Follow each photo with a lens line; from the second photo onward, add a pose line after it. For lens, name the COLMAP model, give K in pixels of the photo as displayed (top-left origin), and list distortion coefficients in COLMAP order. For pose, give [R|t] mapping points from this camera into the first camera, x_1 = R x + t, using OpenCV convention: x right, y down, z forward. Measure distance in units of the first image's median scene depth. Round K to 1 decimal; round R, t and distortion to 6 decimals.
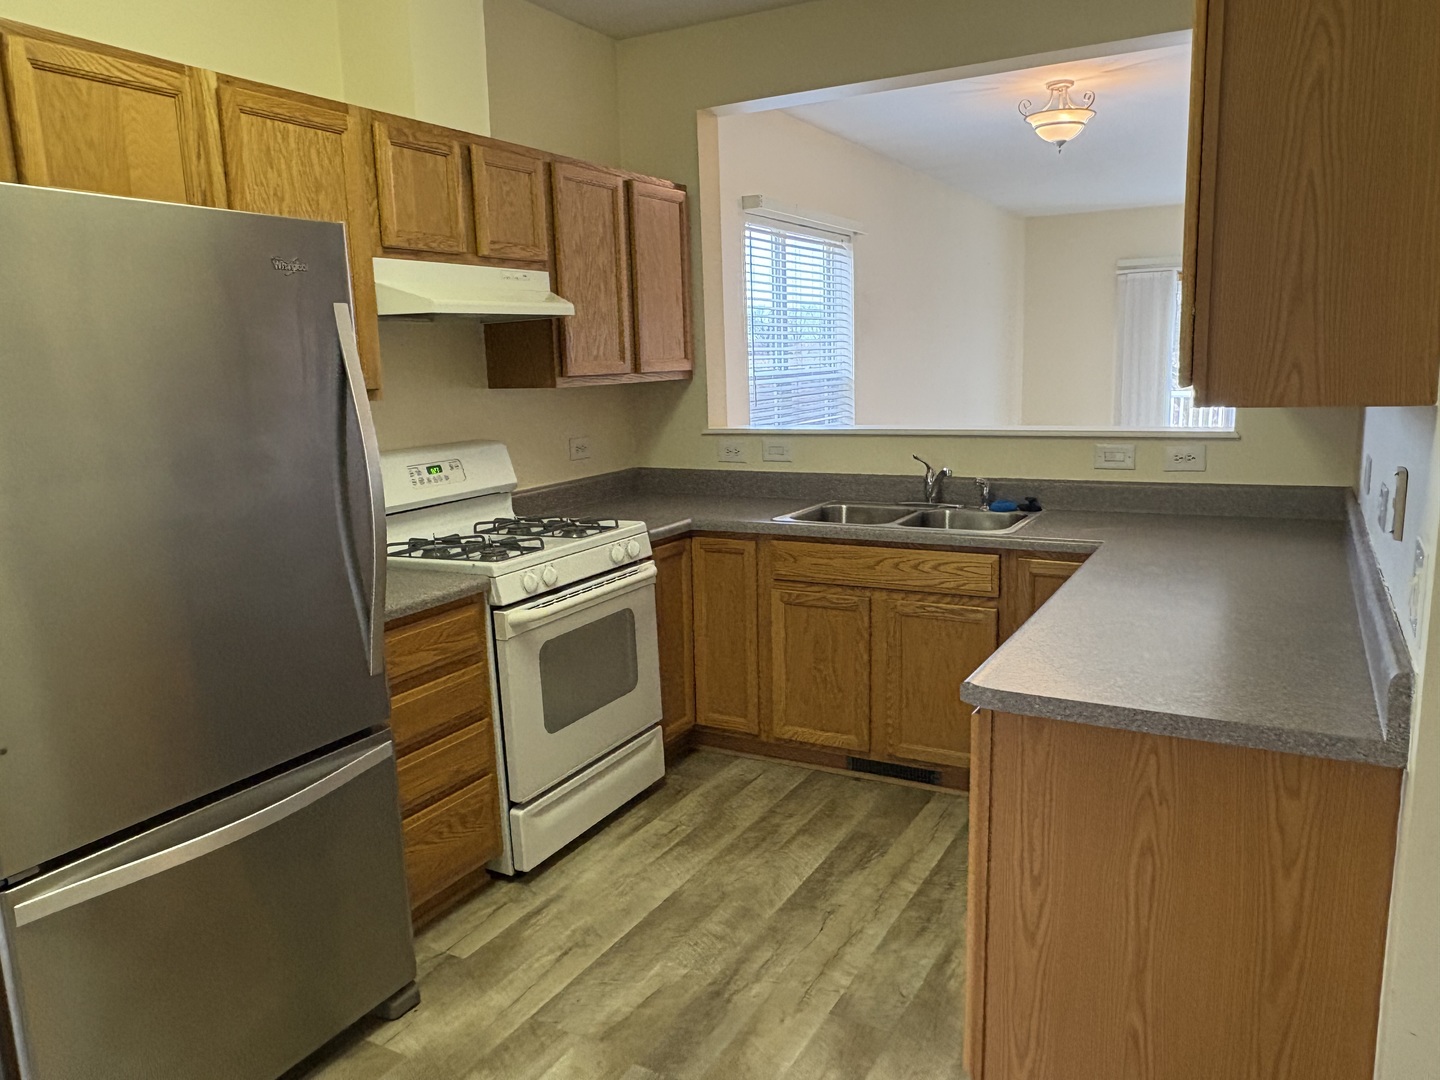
lens RADIAL K [[1165.9, 0, 720.0], [0, 1165.9, 540.0], [0, 0, 1]] dist [0.002325, 0.002129]
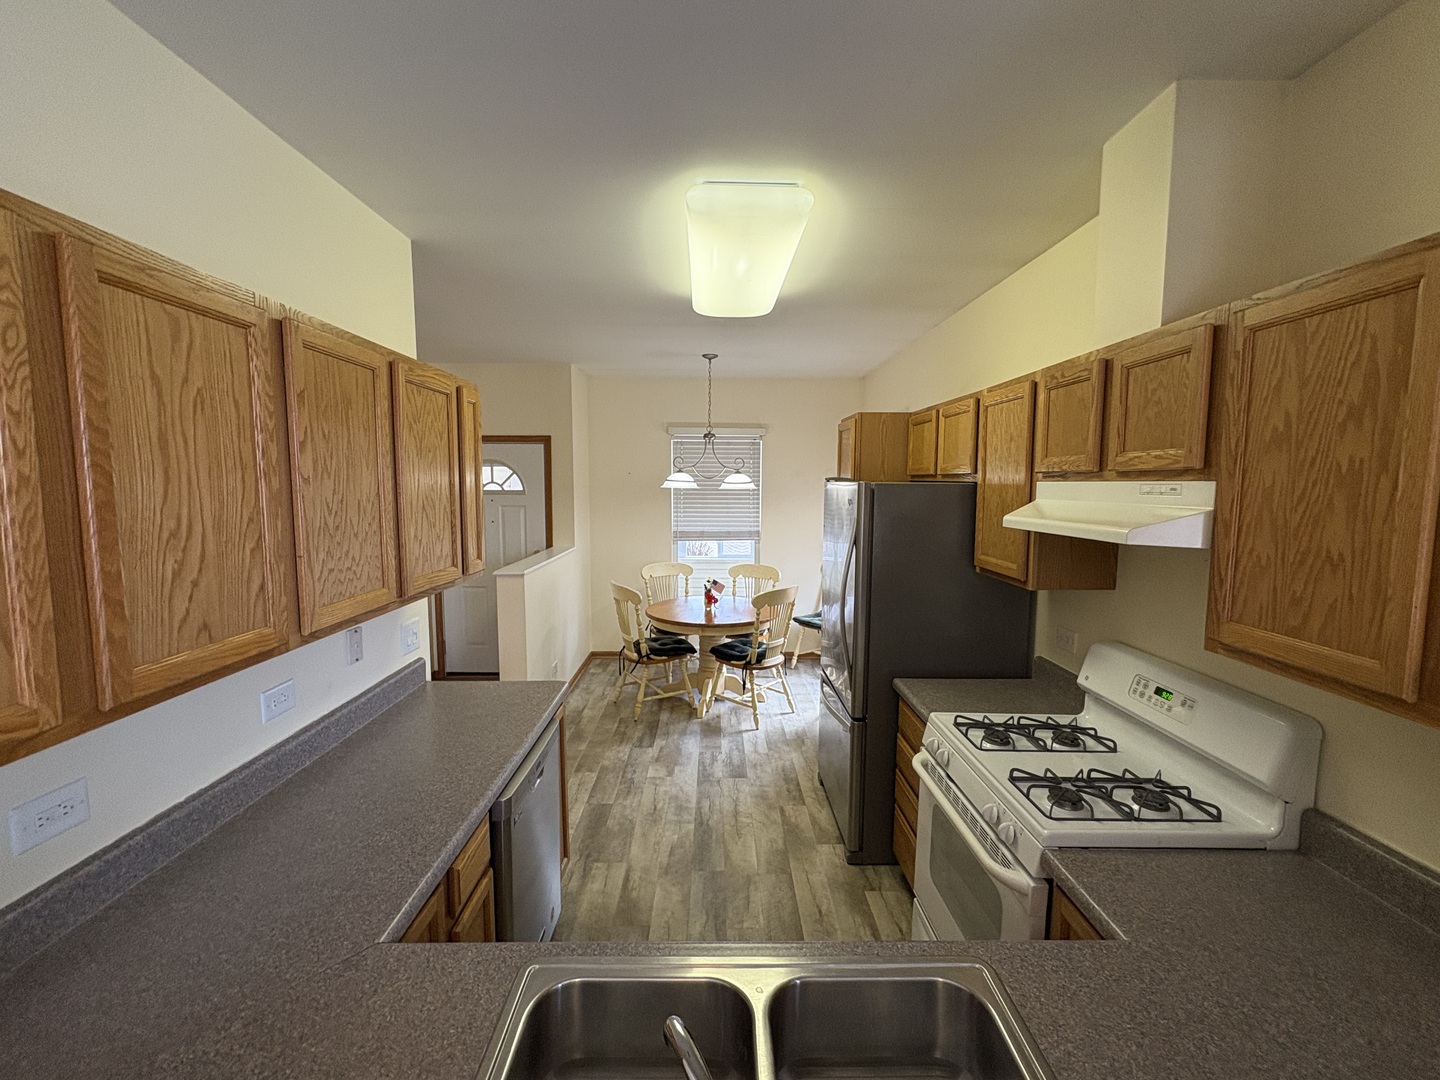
lens RADIAL K [[610.0, 0, 720.0], [0, 610.0, 540.0], [0, 0, 1]] dist [-0.000162, -0.000041]
pose [[-0.878047, 0.061992, -0.474543, 0.273000], [-0.062375, 0.968293, 0.241905, -0.259816], [0.474493, 0.242004, -0.846340, 1.149751]]
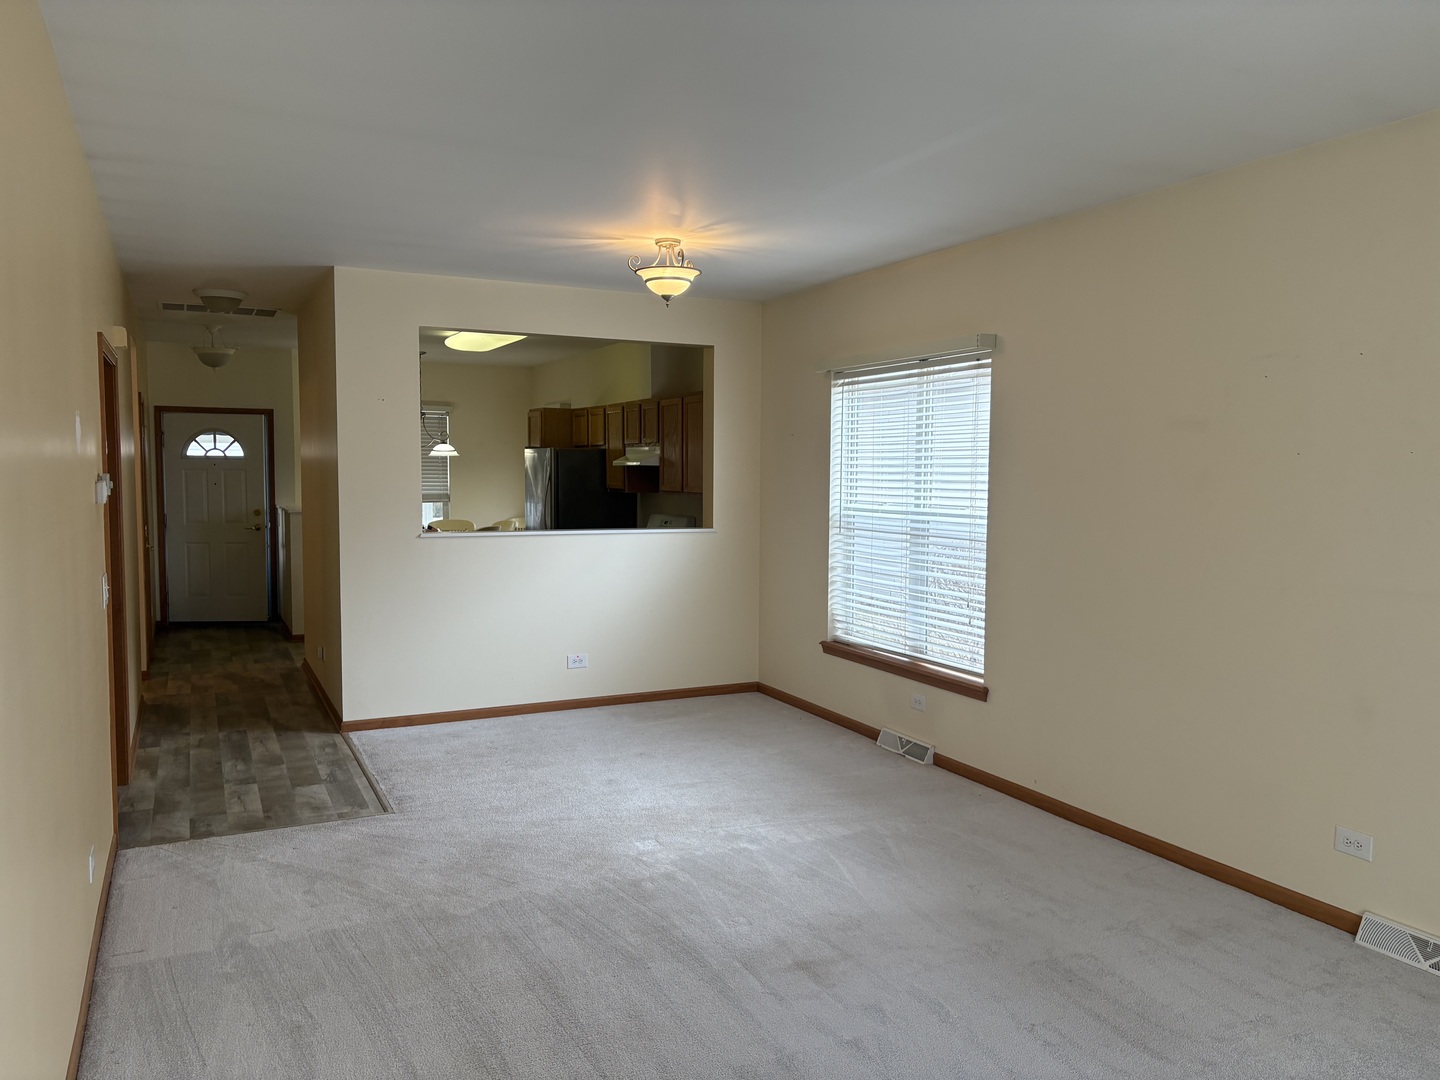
lens RADIAL K [[1077.9, 0, 720.0], [0, 1077.9, 540.0], [0, 0, 1]] dist [0.062633, 0.000376]
pose [[-0.586011, 0.070624, -0.807220, 1.491636], [-0.122670, 0.976981, 0.174530, -0.426197], [0.800964, 0.201298, -0.563858, 2.281494]]
